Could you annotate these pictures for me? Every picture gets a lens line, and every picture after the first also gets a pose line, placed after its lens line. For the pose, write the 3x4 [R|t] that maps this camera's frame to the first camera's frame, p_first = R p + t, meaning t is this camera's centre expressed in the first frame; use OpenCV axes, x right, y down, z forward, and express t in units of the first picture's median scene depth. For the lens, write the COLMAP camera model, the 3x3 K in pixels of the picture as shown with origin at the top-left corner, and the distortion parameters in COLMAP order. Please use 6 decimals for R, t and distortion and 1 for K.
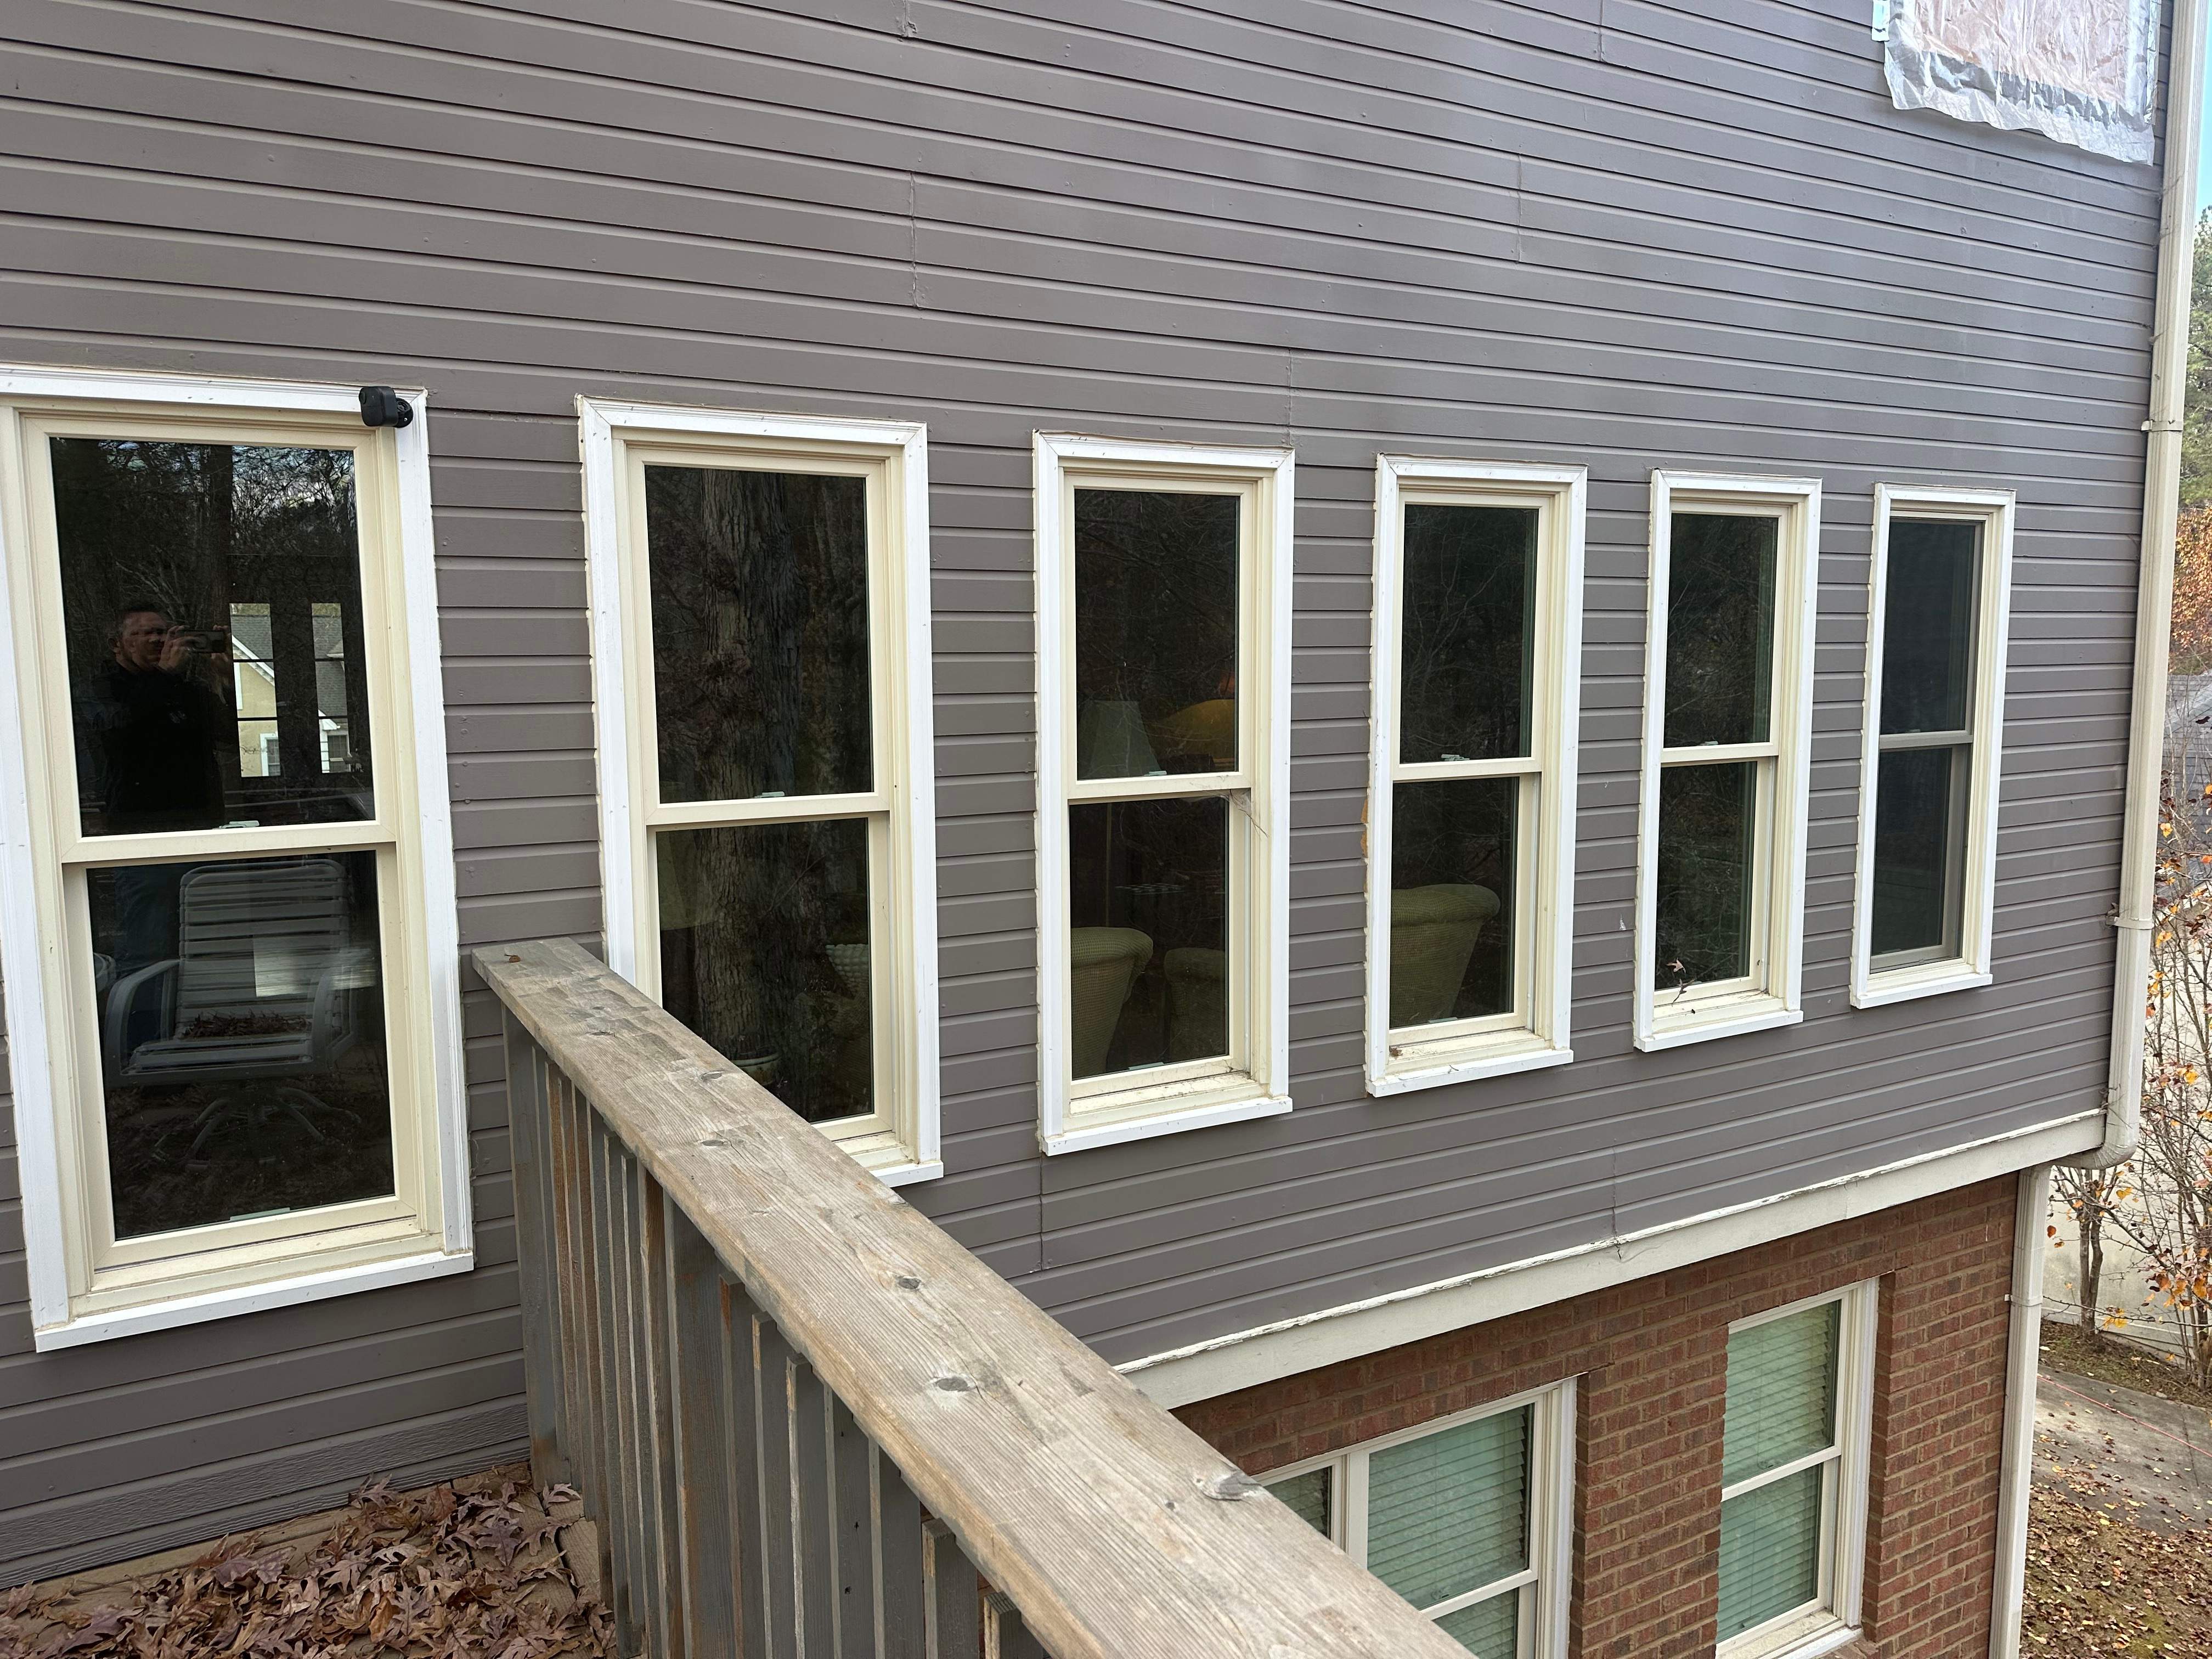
lens RADIAL K [[1529.1, 0, 1115.6], [0, 1529.1, 730.8], [0, 0, 1]] dist [0.073739, -0.085227]
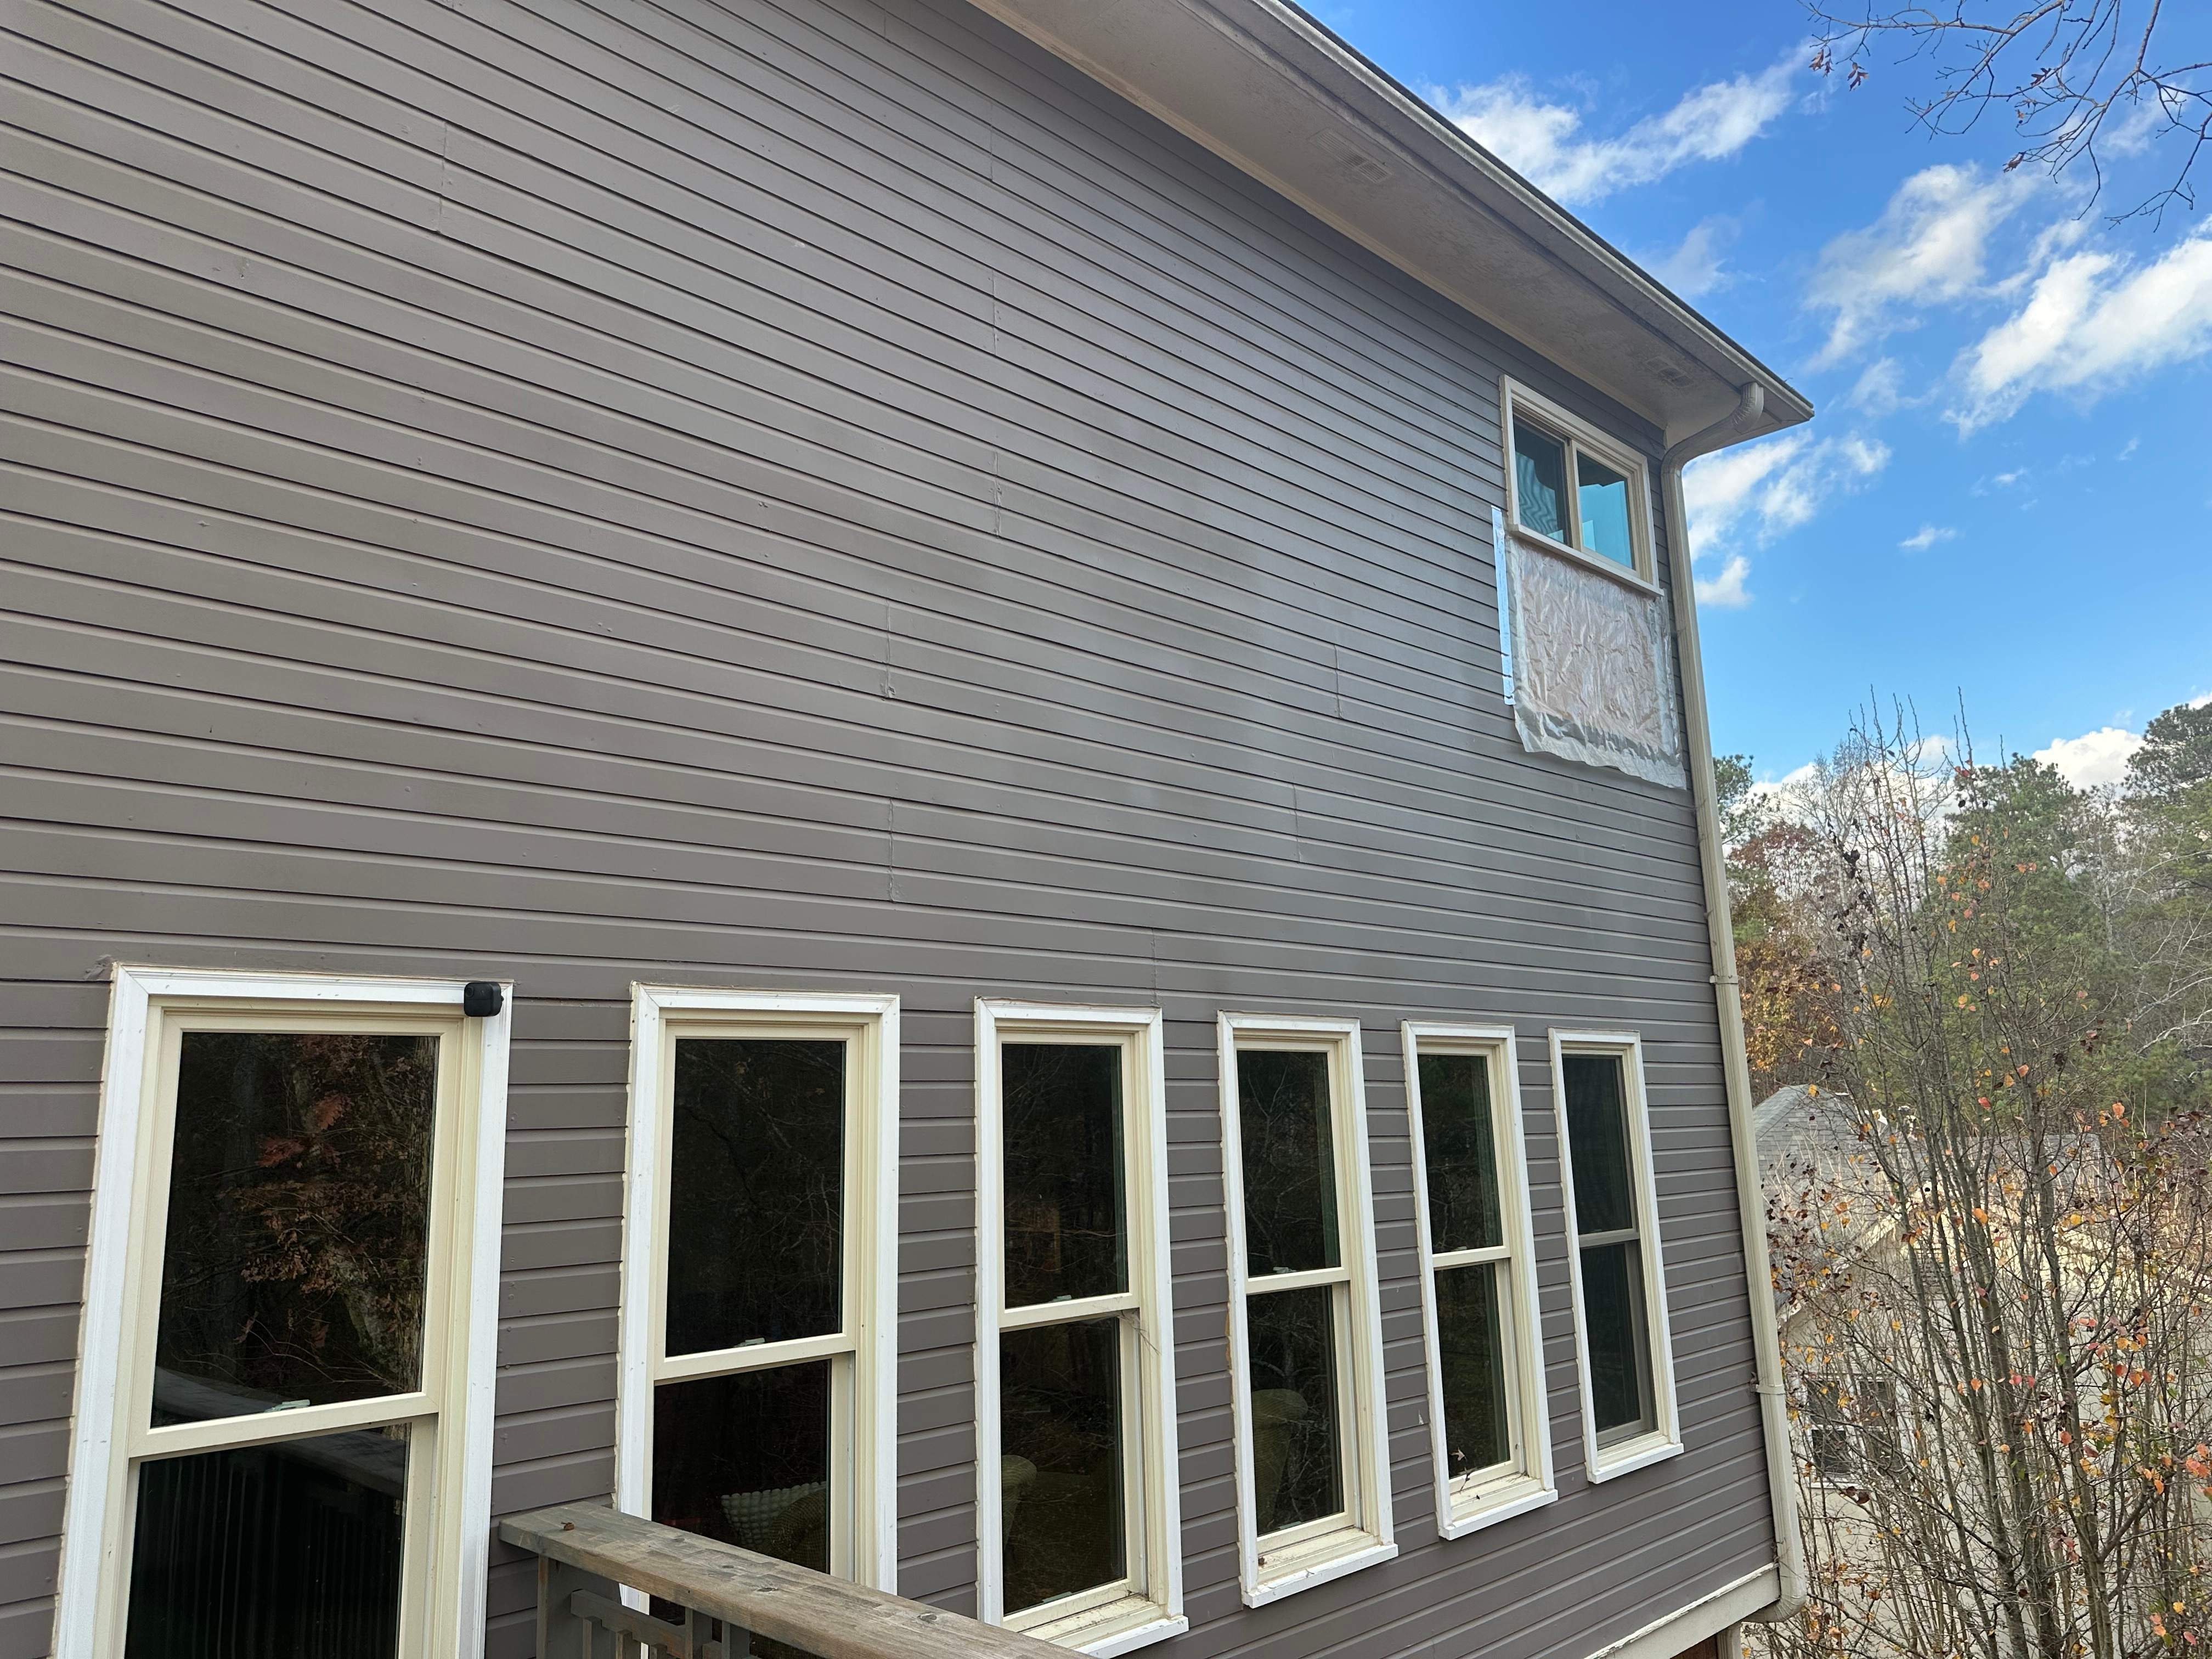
lens RADIAL K [[1540.8, 0, 1069.5], [0, 1540.8, 824.9], [0, 0, 1]] dist [0.075953, -0.095717]
pose [[0.965640, 0.010294, 0.259679, -0.221322], [0.064417, 0.958553, -0.277536, 0.008189], [-0.251773, 0.284727, 0.924955, -0.122597]]
